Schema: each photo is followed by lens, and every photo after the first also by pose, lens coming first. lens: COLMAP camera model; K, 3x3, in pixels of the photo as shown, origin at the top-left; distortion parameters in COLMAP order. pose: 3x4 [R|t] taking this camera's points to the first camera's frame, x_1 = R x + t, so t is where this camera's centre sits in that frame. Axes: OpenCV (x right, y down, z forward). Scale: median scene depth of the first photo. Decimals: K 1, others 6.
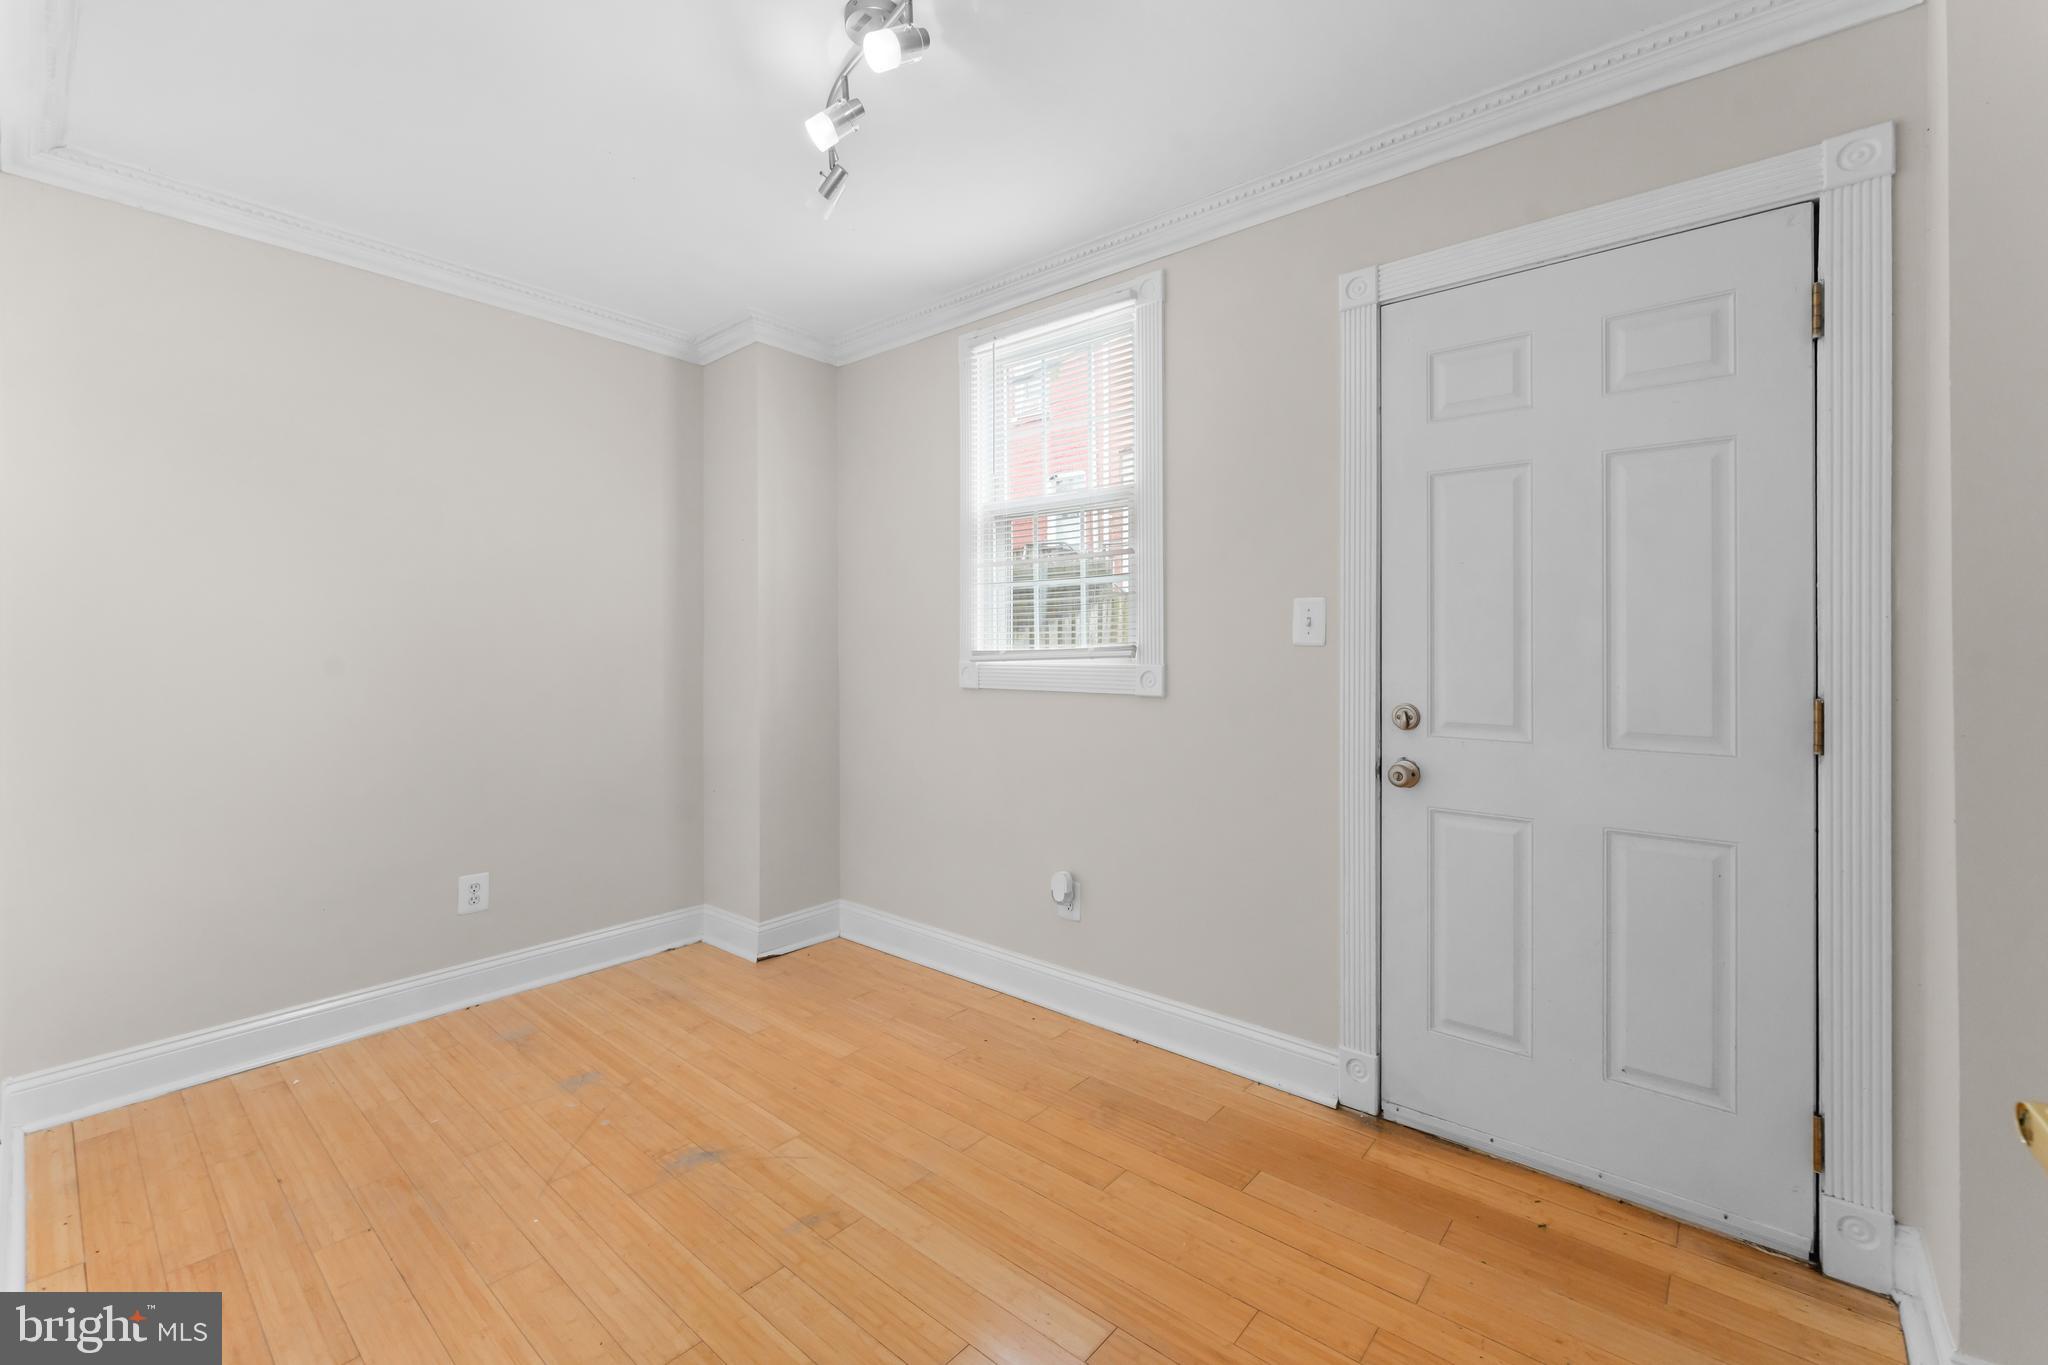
lens RADIAL K [[849.6, 0, 1027.4], [0, 849.6, 629.6], [0, 0, 1]] dist [-0.001047, -0.000254]
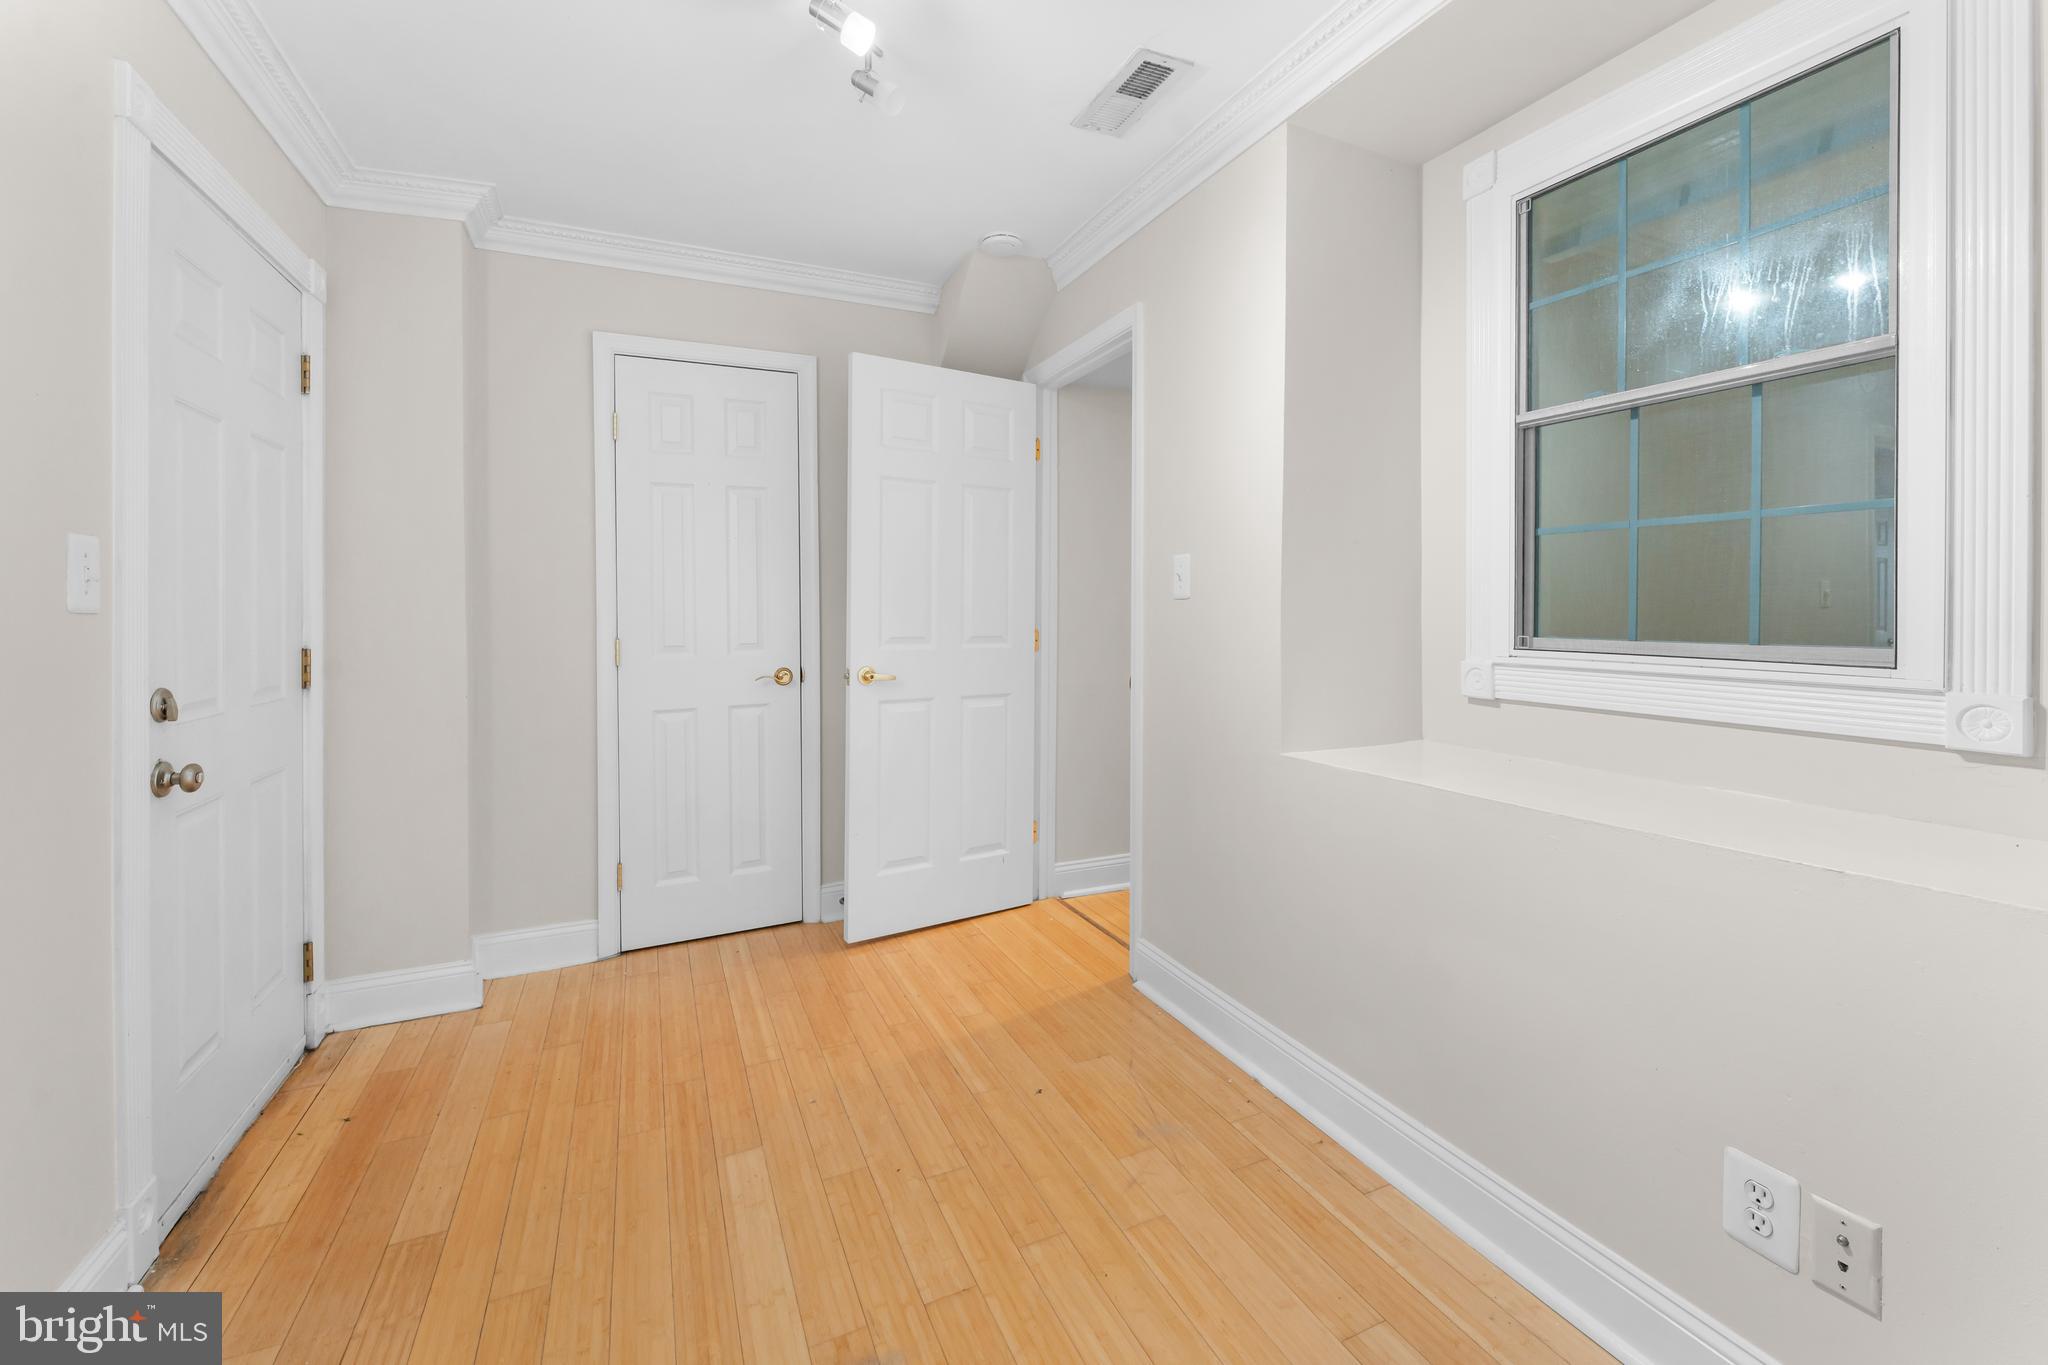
lens RADIAL K [[849.6, 0, 1027.4], [0, 849.6, 629.6], [0, 0, 1]] dist [-0.001047, -0.000254]
pose [[-0.901526, -0.000255, 0.432725, -0.766941], [0.002631, 0.999978, 0.006071, 0.039757], [-0.432718, 0.006612, -0.901505, 1.749325]]
